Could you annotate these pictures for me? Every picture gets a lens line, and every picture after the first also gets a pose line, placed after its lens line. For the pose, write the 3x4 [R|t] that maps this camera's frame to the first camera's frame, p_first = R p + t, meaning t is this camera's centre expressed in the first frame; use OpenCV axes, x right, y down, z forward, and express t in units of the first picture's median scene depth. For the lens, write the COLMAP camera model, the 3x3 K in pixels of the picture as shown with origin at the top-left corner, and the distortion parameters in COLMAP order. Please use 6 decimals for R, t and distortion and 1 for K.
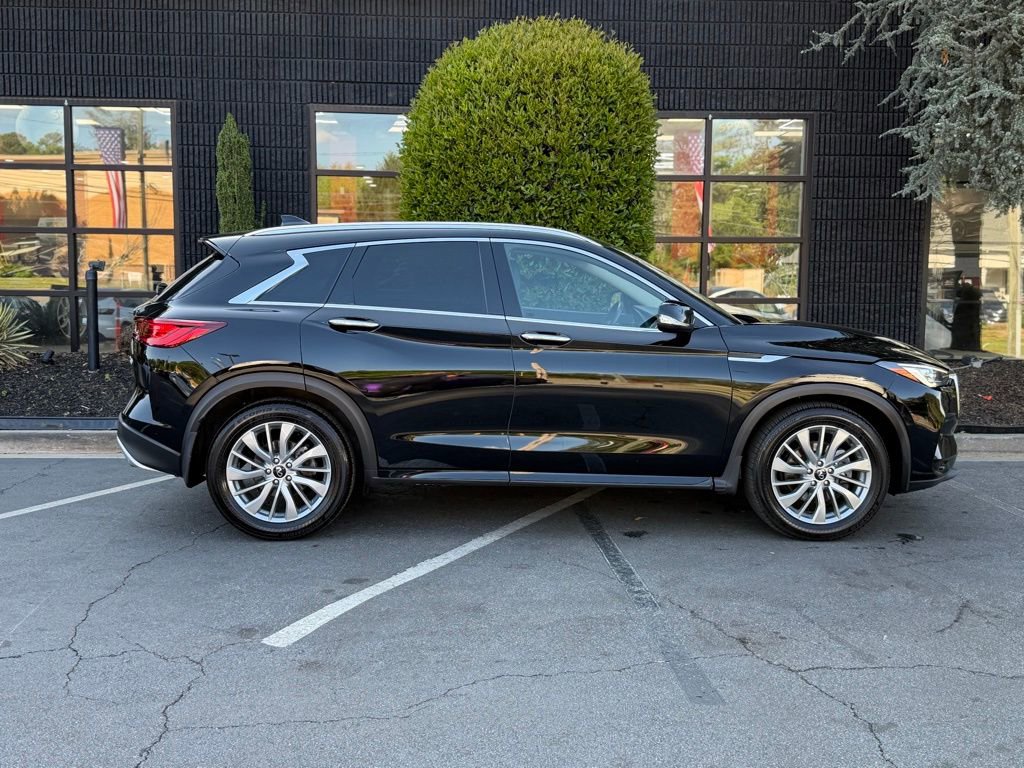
lens RADIAL K [[1080.2, 0, 512.6], [0, 1080.2, 388.4], [0, 0, 1]] dist [0.198544, -0.440821]
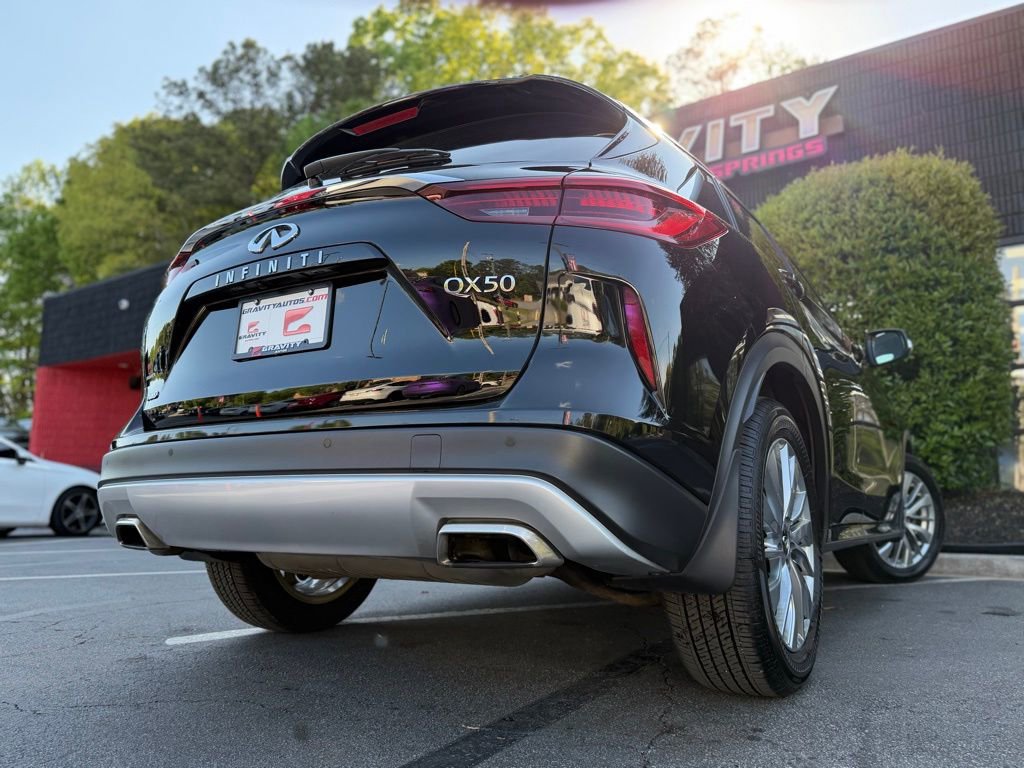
lens RADIAL K [[762.8, 0, 515.3], [0, 762.8, 385.5], [0, 0, 1]] dist [0.069854, -0.128236]
pose [[0.800455, -0.098337, -0.591272, 0.157689], [-0.059595, 0.968505, -0.241756, 0.065476], [0.596423, 0.228751, 0.769384, 0.251689]]
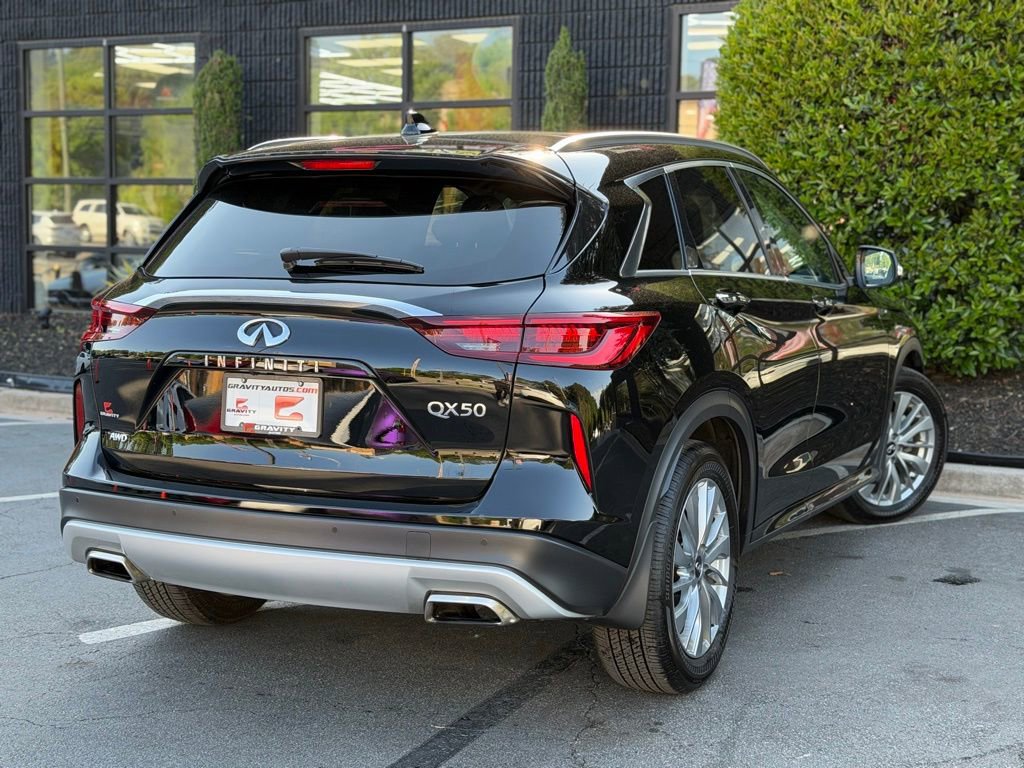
lens RADIAL K [[1510.9, 0, 517.2], [0, 1510.9, 385.3], [0, 0, 1]] dist [0.166318, -0.150540]
pose [[0.865145, 0.049231, -0.499099, 0.260462], [-0.057142, 0.998366, -0.000572, 0.006749], [0.498255, 0.029015, 0.866545, 0.050010]]
